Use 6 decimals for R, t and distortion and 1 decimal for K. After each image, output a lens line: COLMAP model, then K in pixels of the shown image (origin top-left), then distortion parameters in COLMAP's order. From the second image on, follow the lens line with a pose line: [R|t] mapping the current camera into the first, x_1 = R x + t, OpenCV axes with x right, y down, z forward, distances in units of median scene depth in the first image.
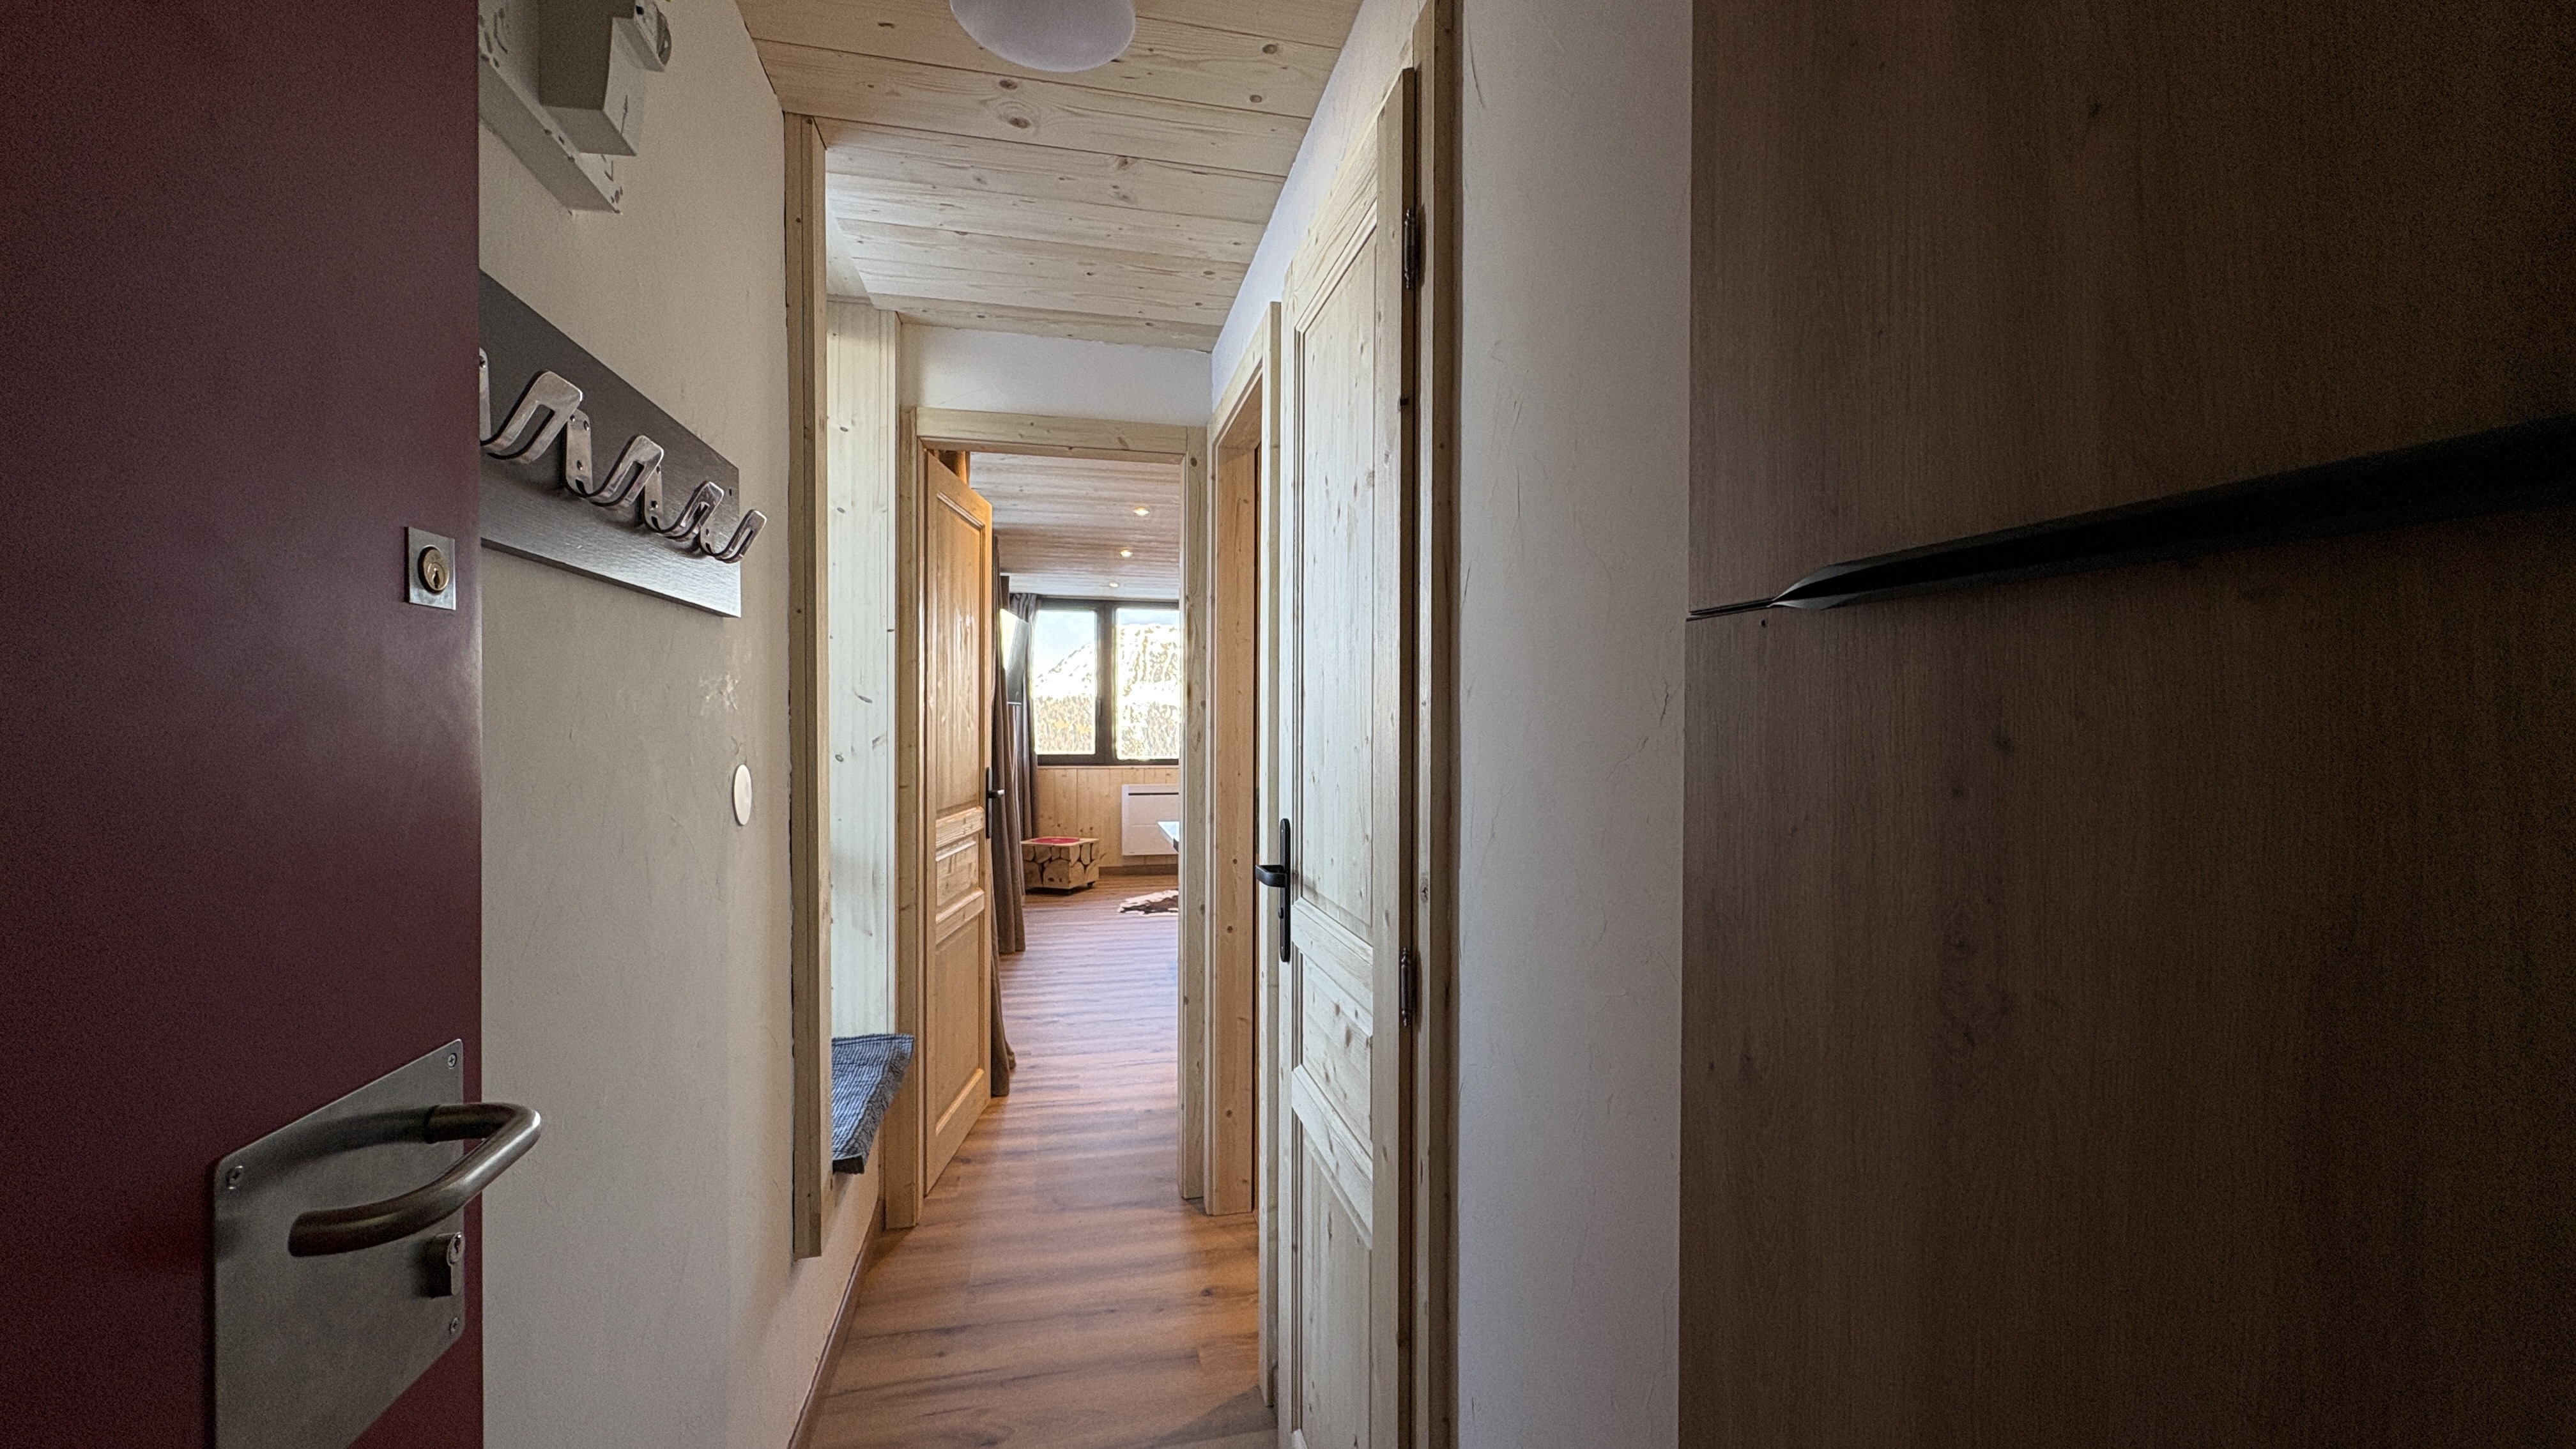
lens RADIAL K [[1023.9, 0, 1288.1], [0, 1023.9, 729.7], [0, 0, 1]] dist [0.000090, 0.000088]
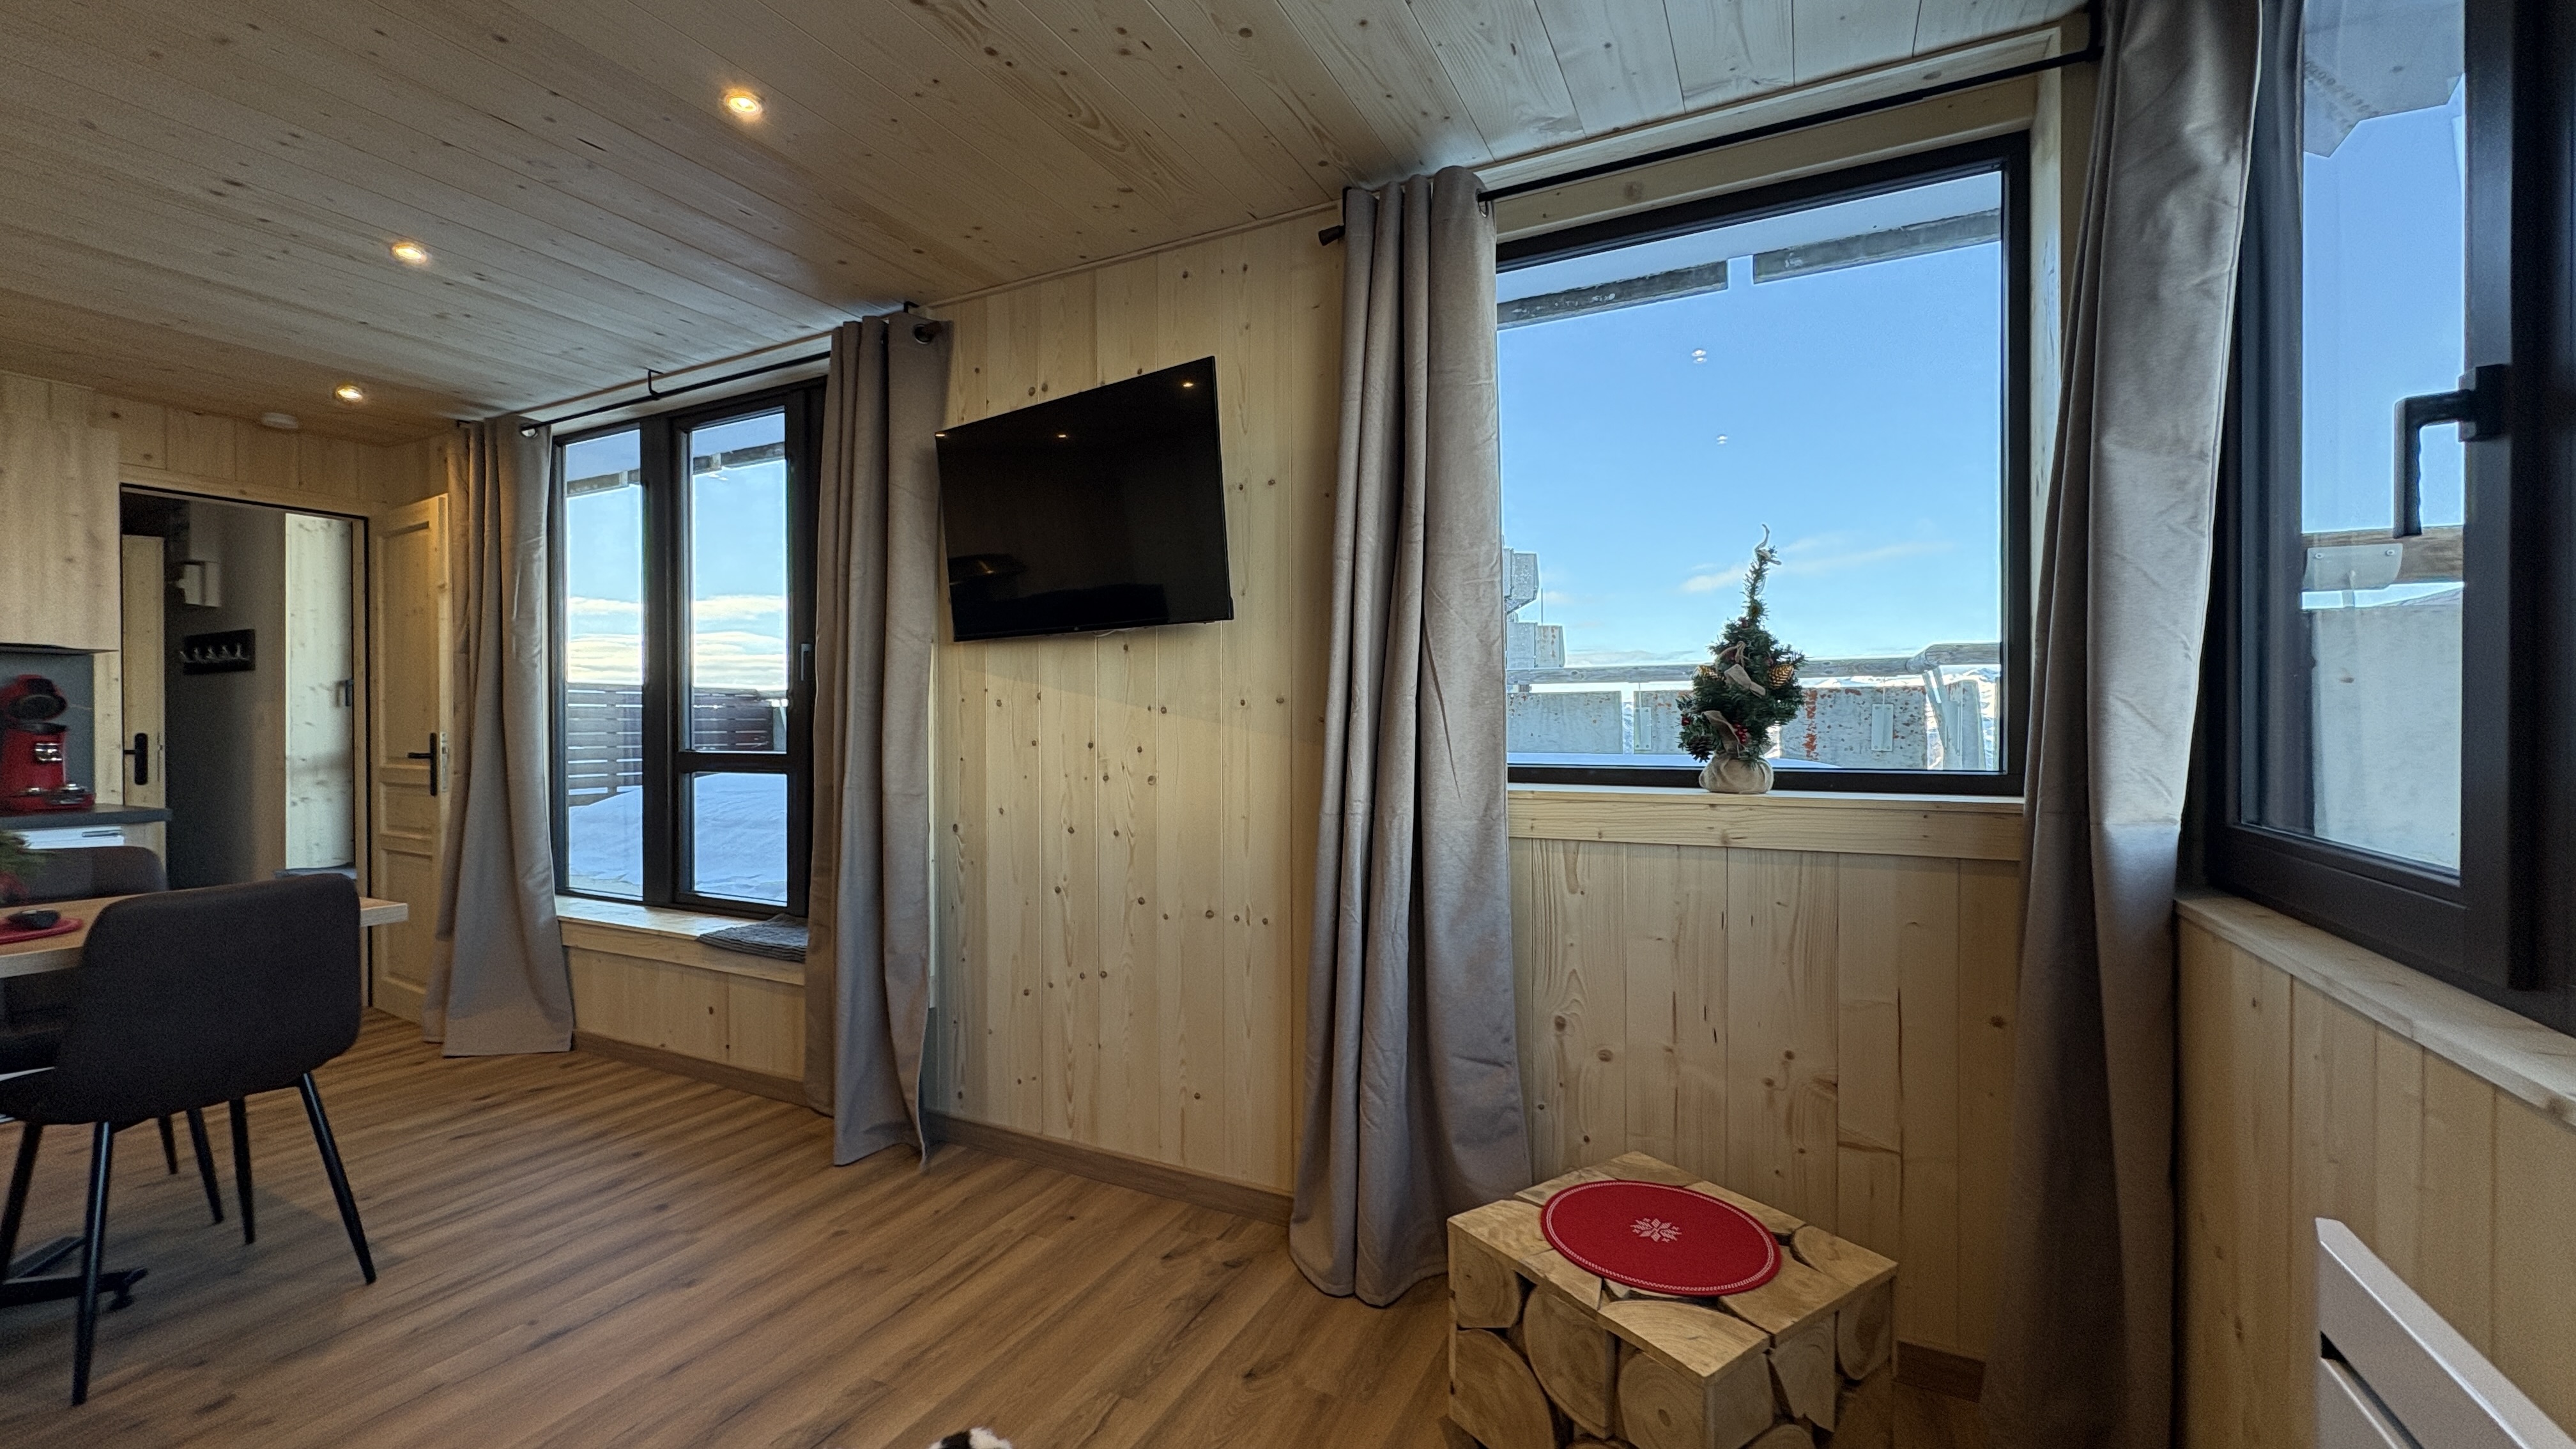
lens RADIAL K [[1023.9, 0, 1288.1], [0, 1023.9, 729.7], [0, 0, 1]] dist [0.000090, 0.000088]
pose [[-0.644596, 0.006652, -0.764494, -0.022582], [-0.008768, 0.999832, 0.016093, 0.006096], [0.764473, 0.017076, -0.644430, 1.072561]]
